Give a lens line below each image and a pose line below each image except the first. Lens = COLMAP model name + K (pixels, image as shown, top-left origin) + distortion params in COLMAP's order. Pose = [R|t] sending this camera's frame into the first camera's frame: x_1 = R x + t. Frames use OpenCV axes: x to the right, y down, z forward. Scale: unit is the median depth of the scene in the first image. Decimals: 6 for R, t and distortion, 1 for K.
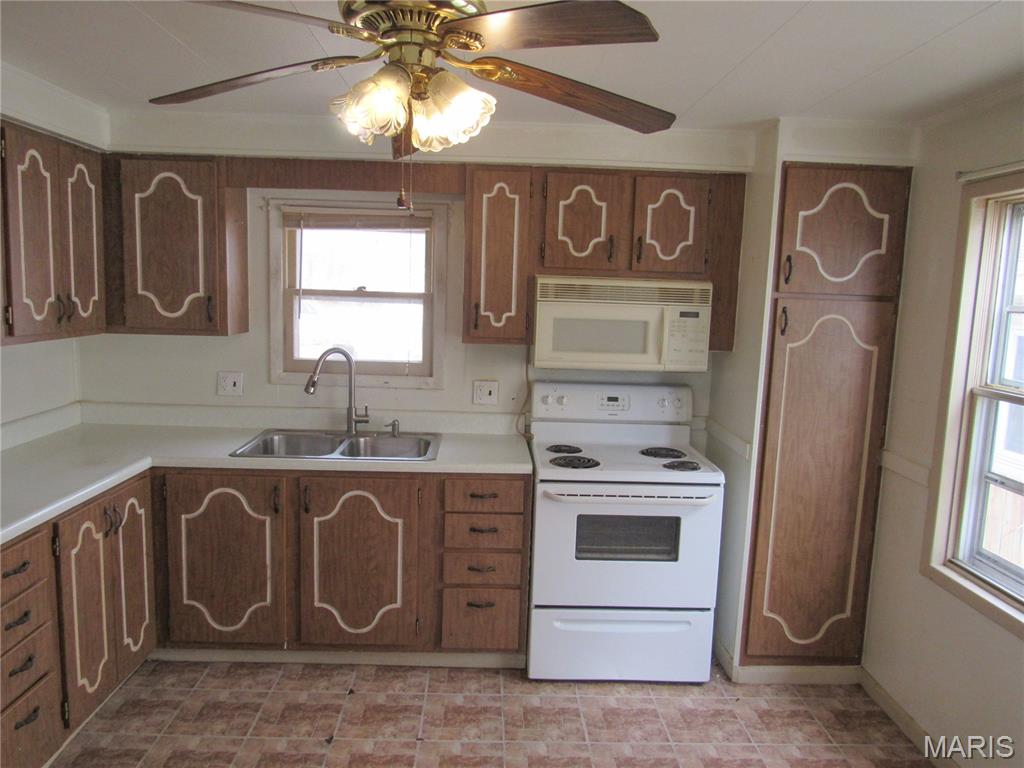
lens RADIAL K [[743.6, 0, 509.9], [0, 743.6, 385.7], [0, 0, 1]] dist [-0.011448, 0.000916]
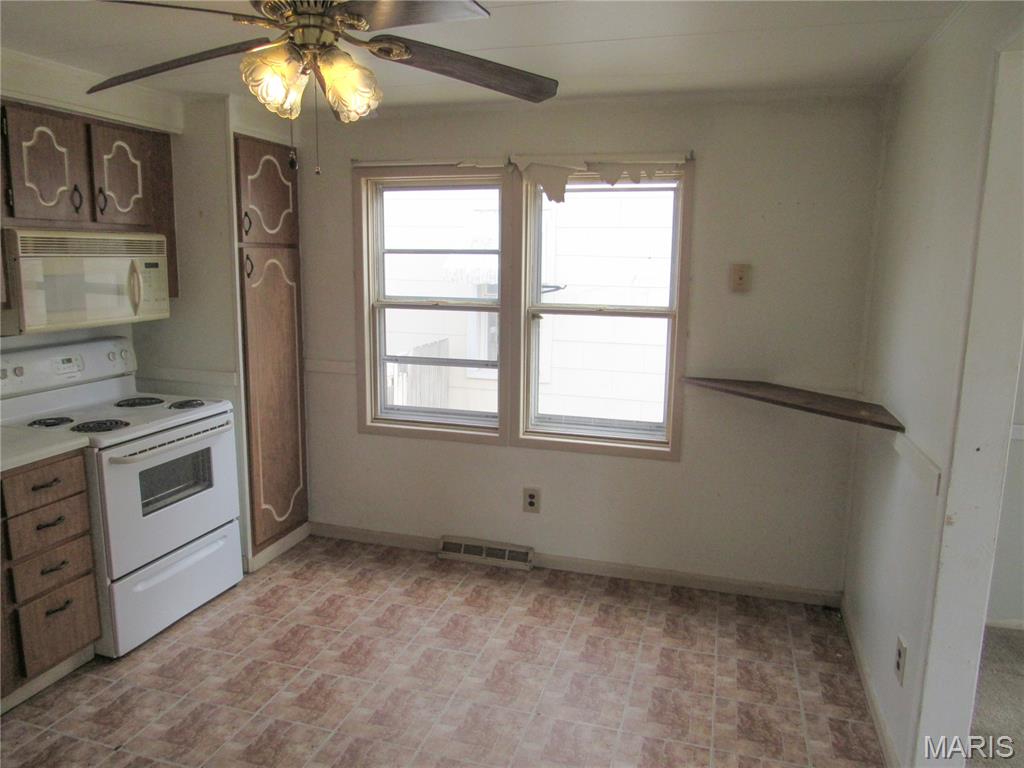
lens RADIAL K [[743.6, 0, 509.2], [0, 743.6, 382.9], [0, 0, 1]] dist [-0.011448, 0.000916]
pose [[0.317711, -0.188834, 0.929194, -0.646822], [0.126636, 0.979640, 0.155786, -0.034261], [-0.939693, 0.068175, 0.335155, 0.196760]]
